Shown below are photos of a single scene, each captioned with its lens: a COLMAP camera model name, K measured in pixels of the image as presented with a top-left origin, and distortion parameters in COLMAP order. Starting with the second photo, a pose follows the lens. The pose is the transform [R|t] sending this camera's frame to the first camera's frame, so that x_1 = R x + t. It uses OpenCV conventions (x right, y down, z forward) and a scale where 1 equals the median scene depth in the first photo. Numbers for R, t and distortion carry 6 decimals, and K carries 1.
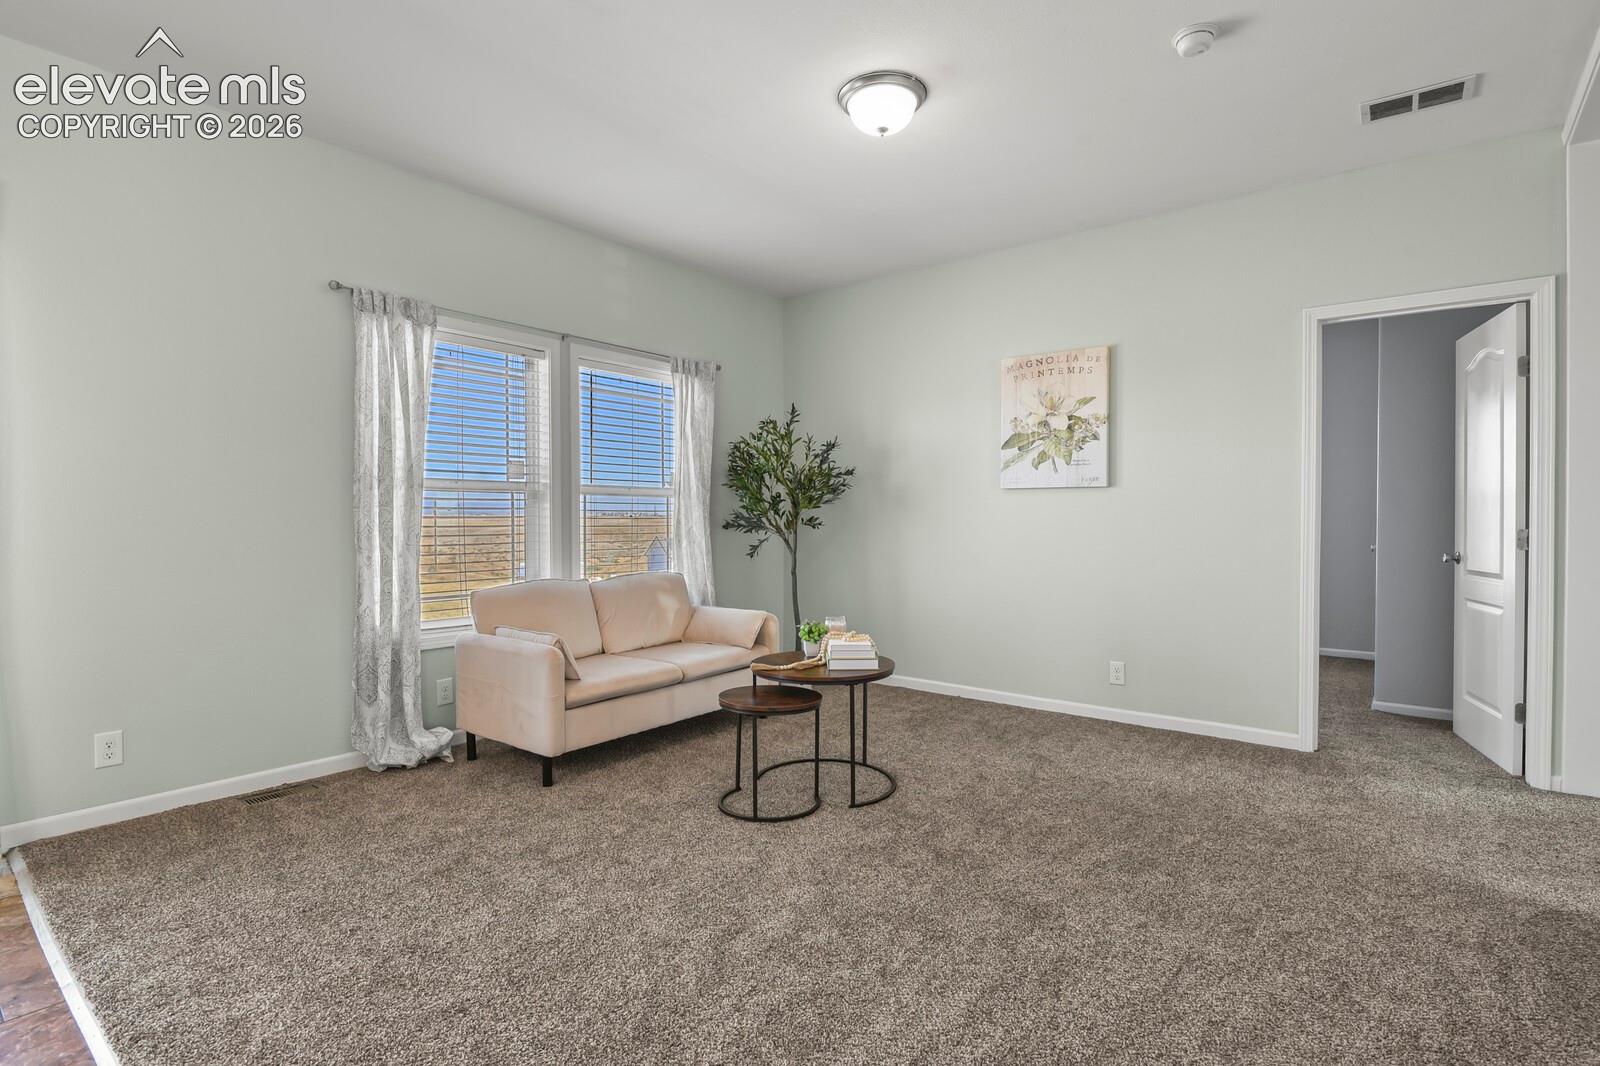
lens RADIAL K [[778.9, 0, 807.1], [0, 778.9, 530.2], [0, 0, 1]] dist [-0.006339, -0.005775]
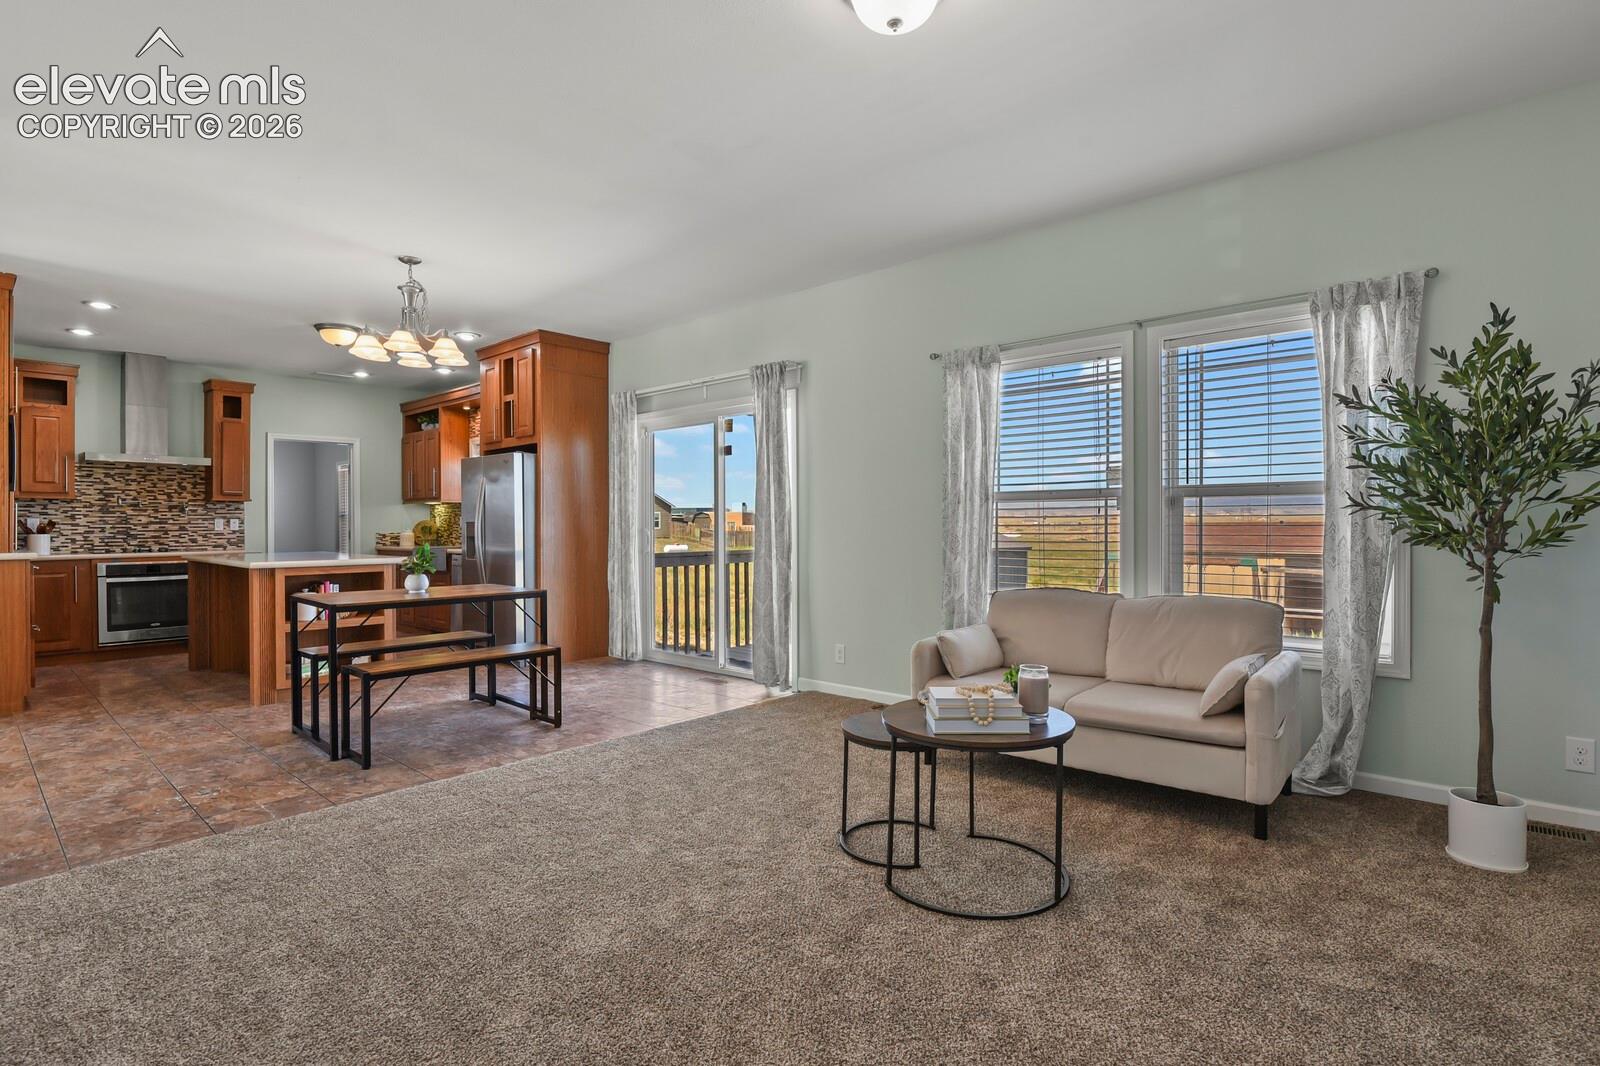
lens RADIAL K [[778.9, 0, 807.4], [0, 778.9, 530.3], [0, 0, 1]] dist [-0.006339, -0.005775]
pose [[-0.054305, 0.006966, -0.998500, 0.609174], [-0.009714, 0.999925, 0.007505, -0.013414], [0.998477, 0.010107, -0.054233, 0.671947]]
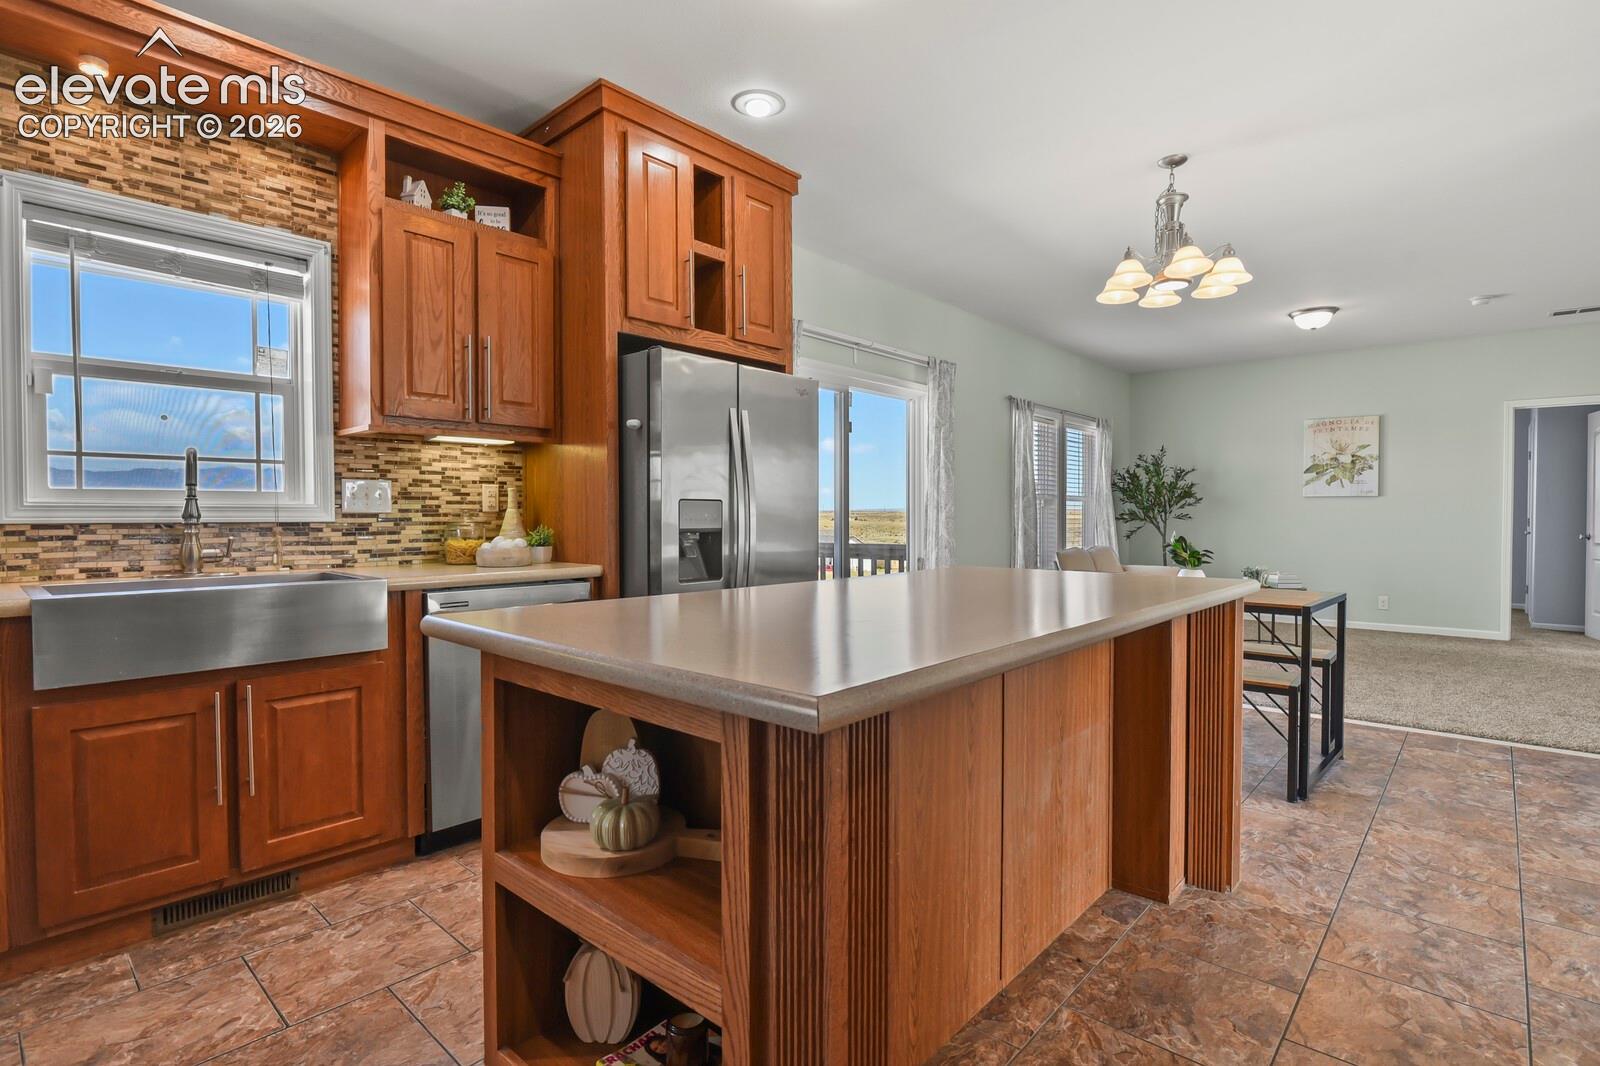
lens RADIAL K [[778.9, 0, 808.0], [0, 778.9, 528.8], [0, 0, 1]] dist [-0.006339, -0.005775]
pose [[0.998532, 0.001674, -0.054146, -0.798202], [-0.001467, 0.999991, 0.003869, 0.012164], [0.054152, -0.003784, 0.998526, -0.805409]]
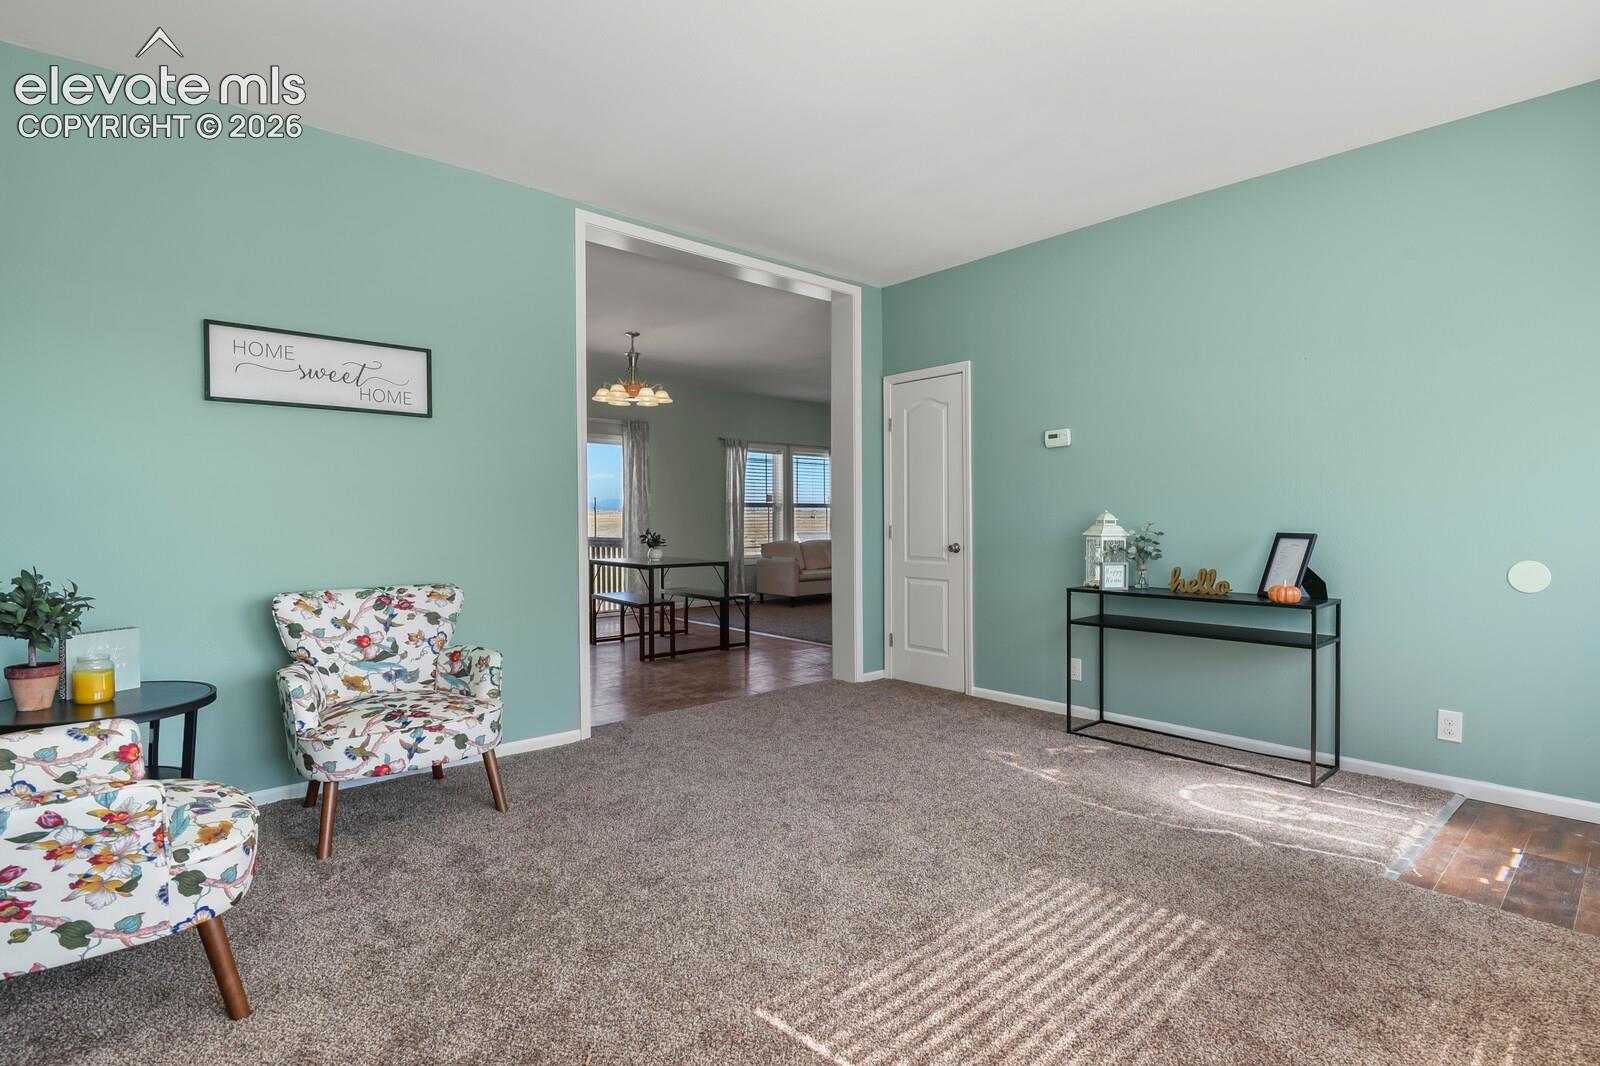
lens RADIAL K [[778.9, 0, 807.2], [0, 778.9, 524.9], [0, 0, 1]] dist [-0.006339, -0.005775]
pose [[0.986370, -0.002081, -0.164531, 0.161762], [0.001775, 0.999996, -0.002009, 0.013478], [0.164534, 0.001690, 0.986370, -1.466001]]
